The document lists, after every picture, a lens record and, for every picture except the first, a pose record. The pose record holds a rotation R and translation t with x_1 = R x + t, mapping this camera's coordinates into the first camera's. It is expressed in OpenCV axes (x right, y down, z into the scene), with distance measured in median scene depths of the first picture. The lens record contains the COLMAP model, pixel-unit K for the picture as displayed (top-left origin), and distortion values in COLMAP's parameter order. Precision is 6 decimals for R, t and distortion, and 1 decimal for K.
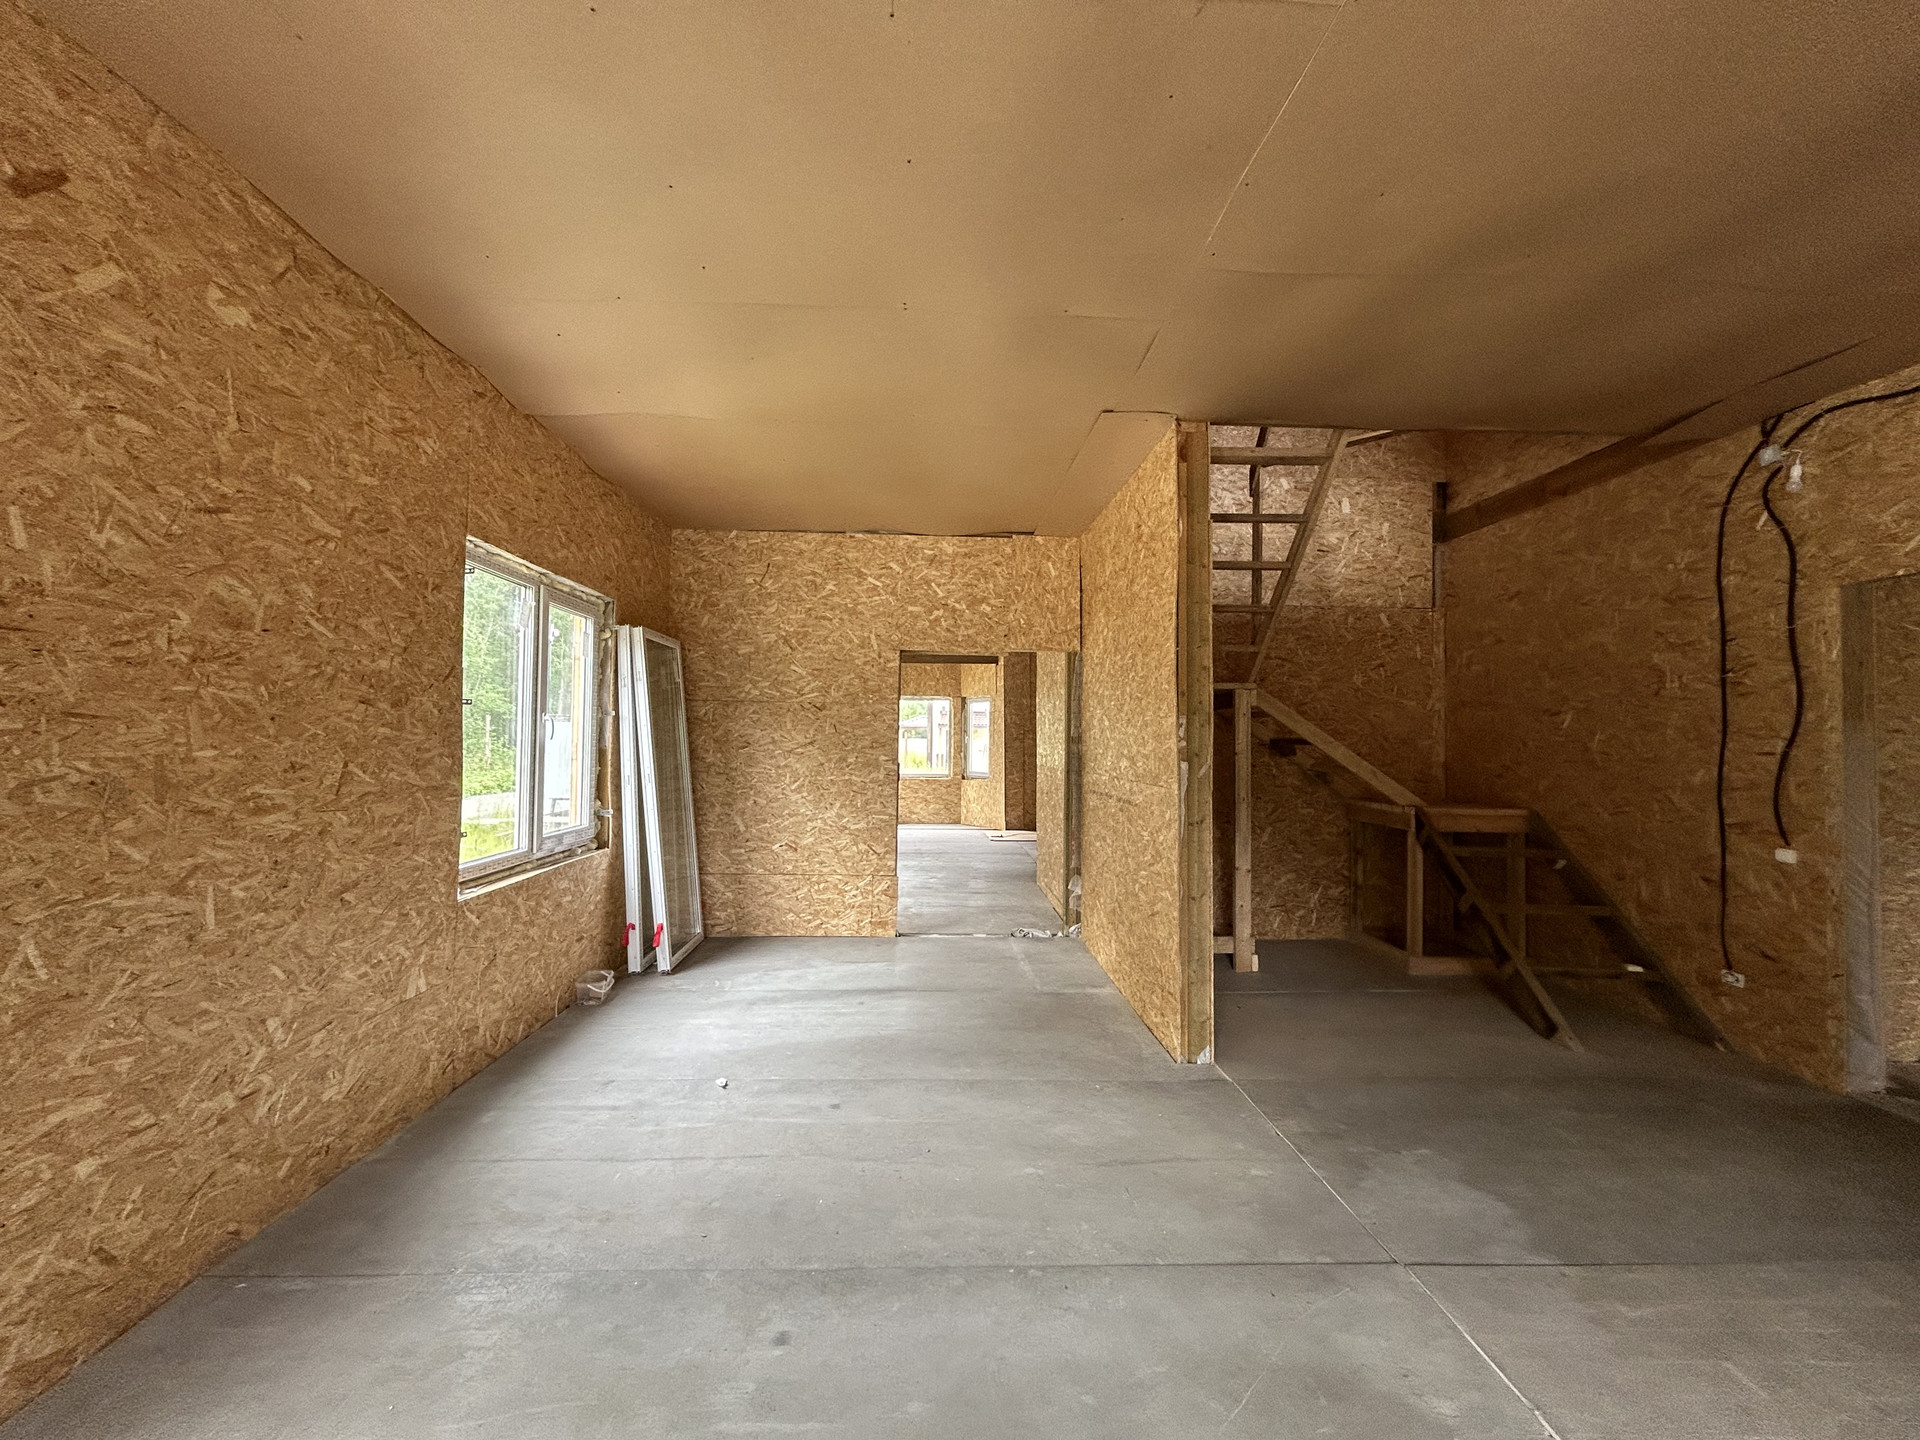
lens RADIAL K [[777.0, 0, 956.7], [0, 777.0, 718.3], [0, 0, 1]] dist [-0.001888, 0.000158]
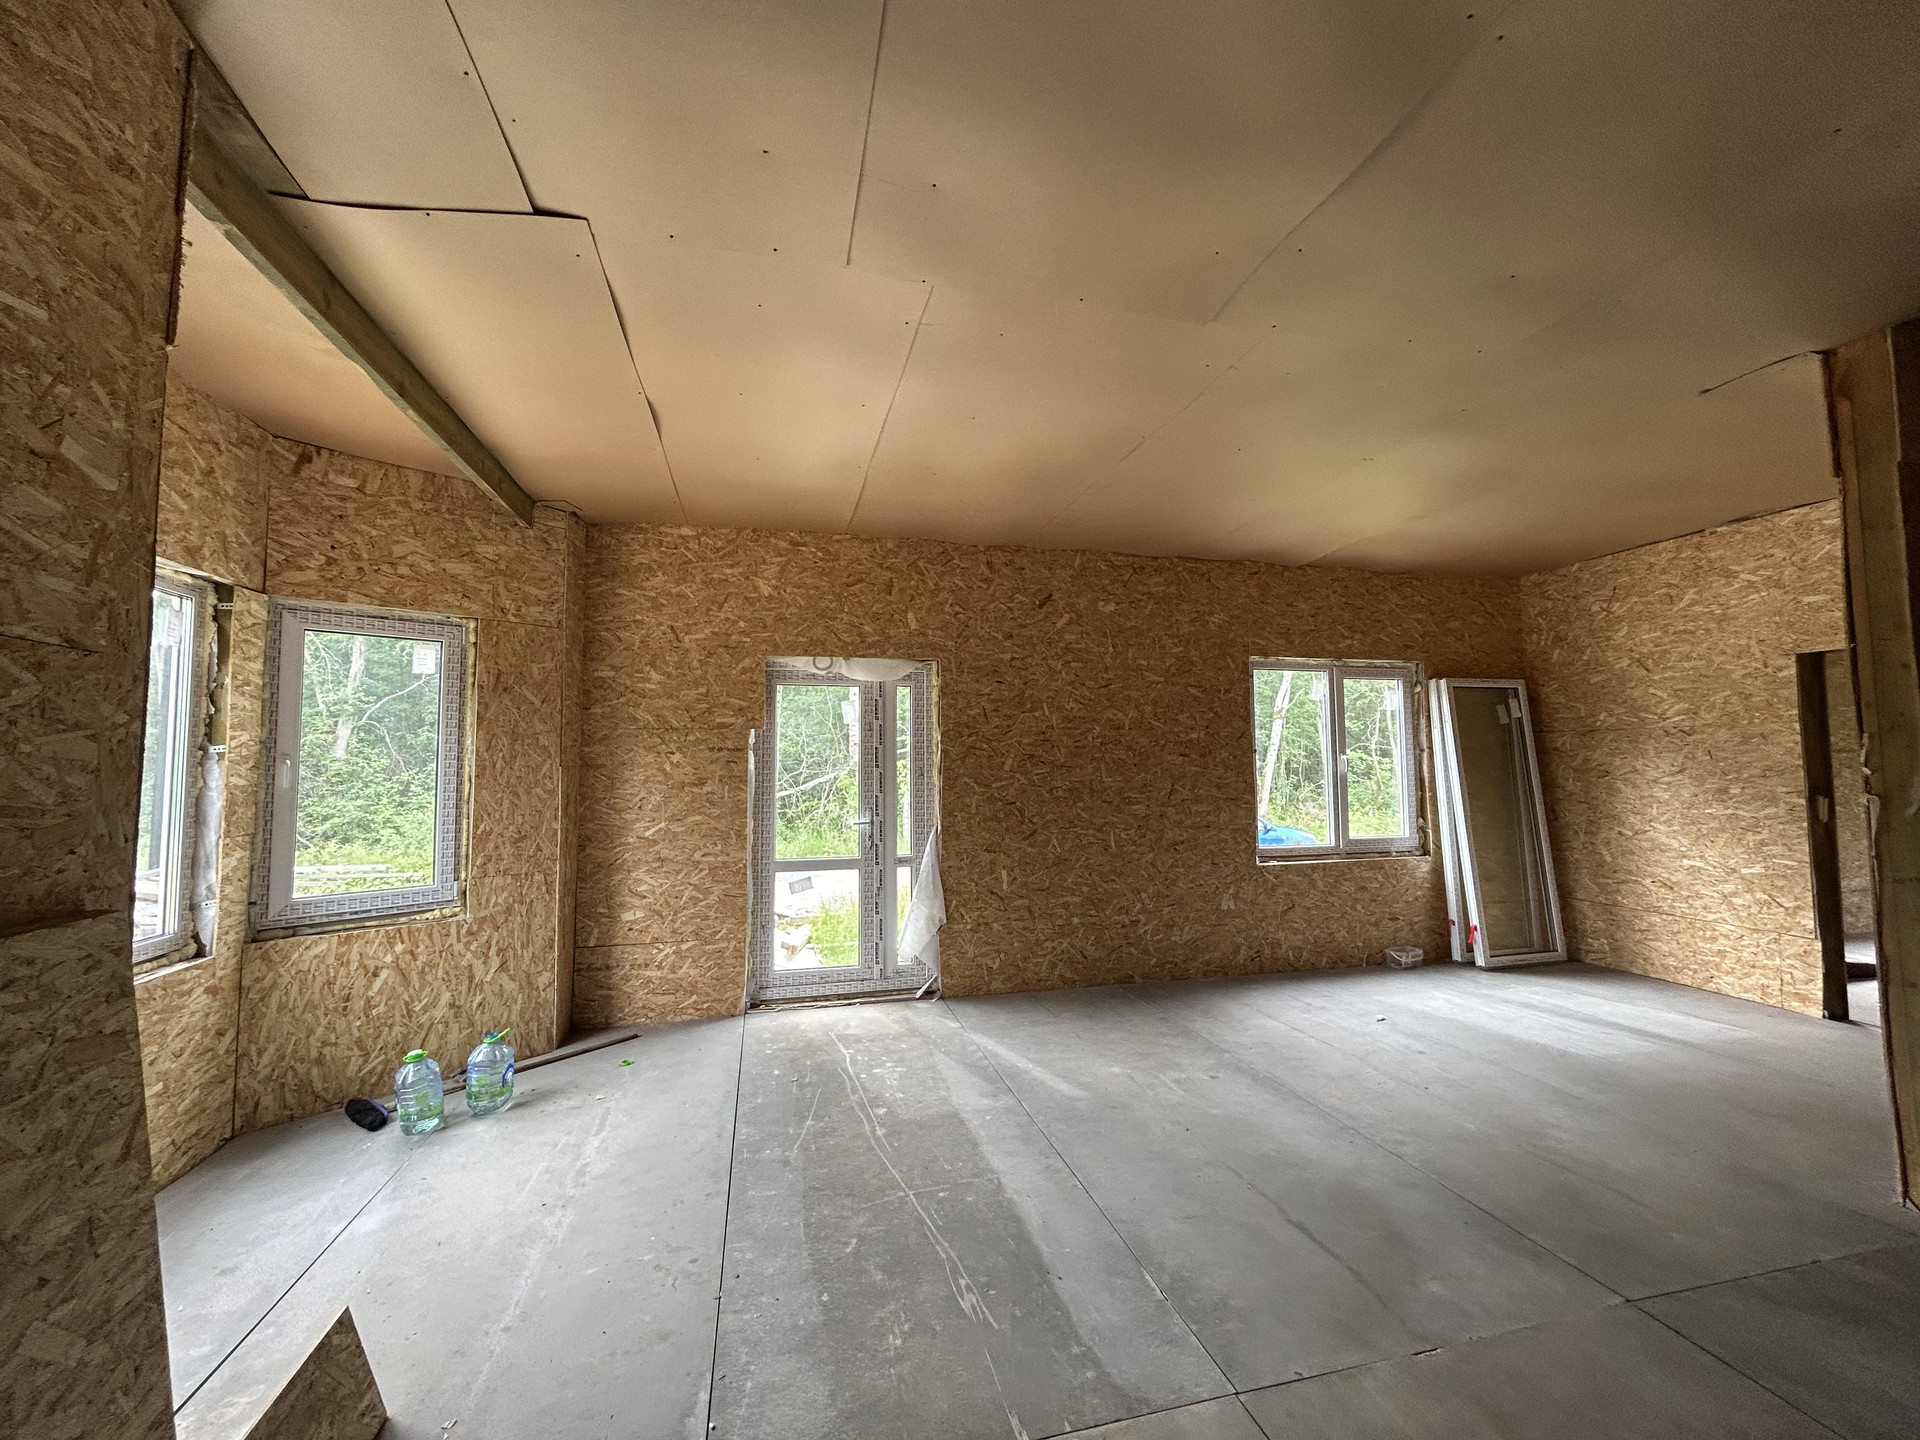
lens RADIAL K [[777.0, 0, 956.7], [0, 777.0, 718.3], [0, 0, 1]] dist [-0.001888, 0.000158]
pose [[0.202235, -0.074471, -0.976501, 0.710430], [0.037838, 0.996954, -0.068195, -0.000331], [0.978606, -0.023157, 0.204437, -0.011393]]
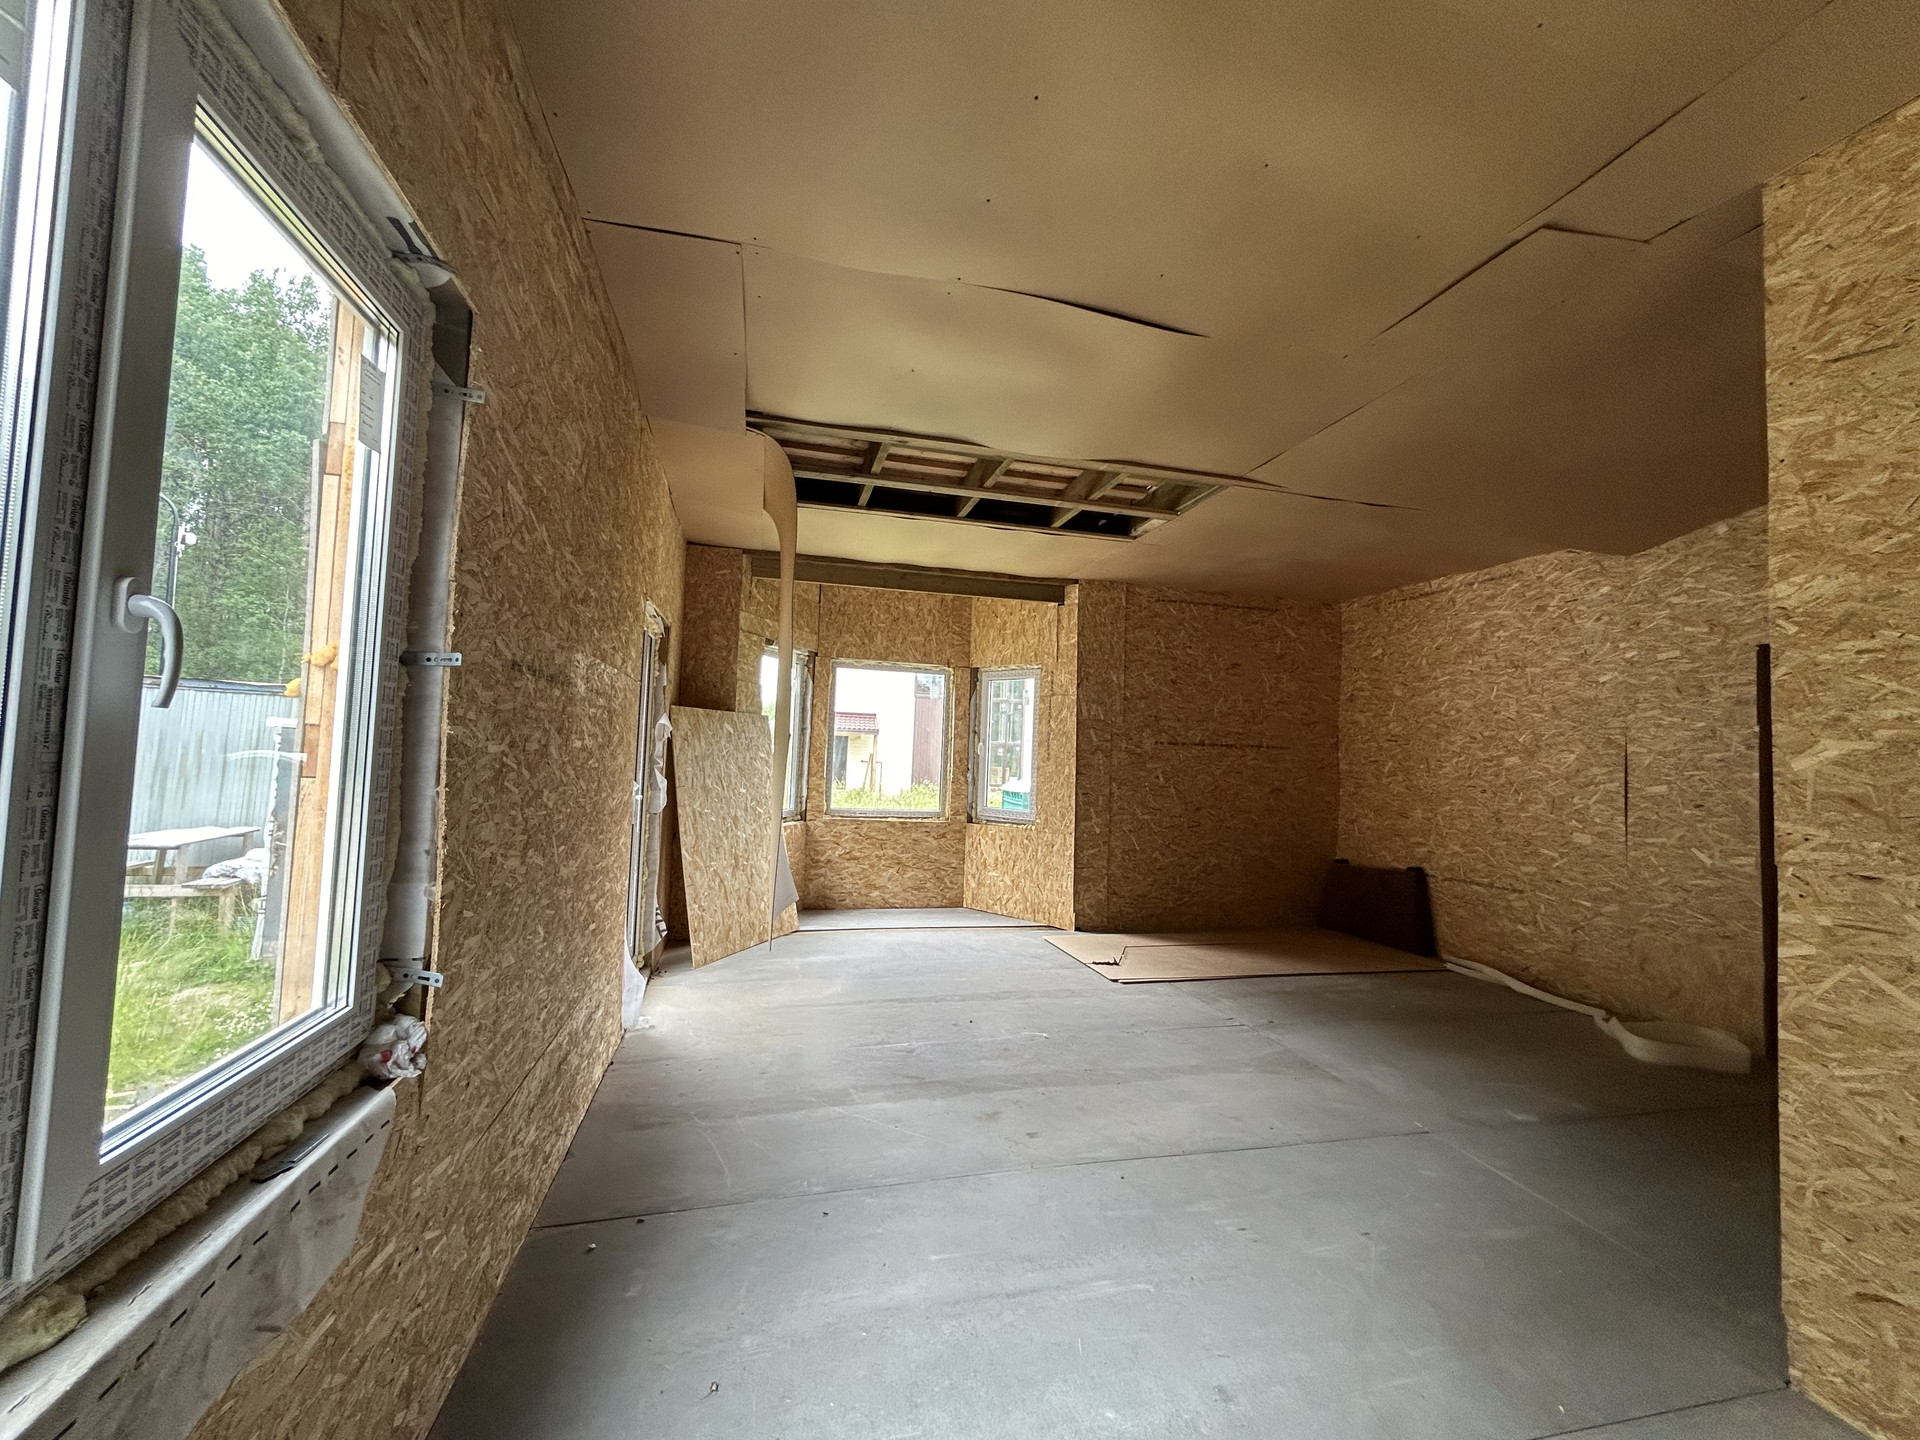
lens RADIAL K [[777.0, 0, 956.7], [0, 777.0, 718.3], [0, 0, 1]] dist [-0.001888, 0.000158]
pose [[0.978428, 0.037896, 0.203083, -0.365261], [-0.034676, 0.999210, -0.019391, 0.058795], [-0.203657, 0.011931, 0.978970, 1.588883]]
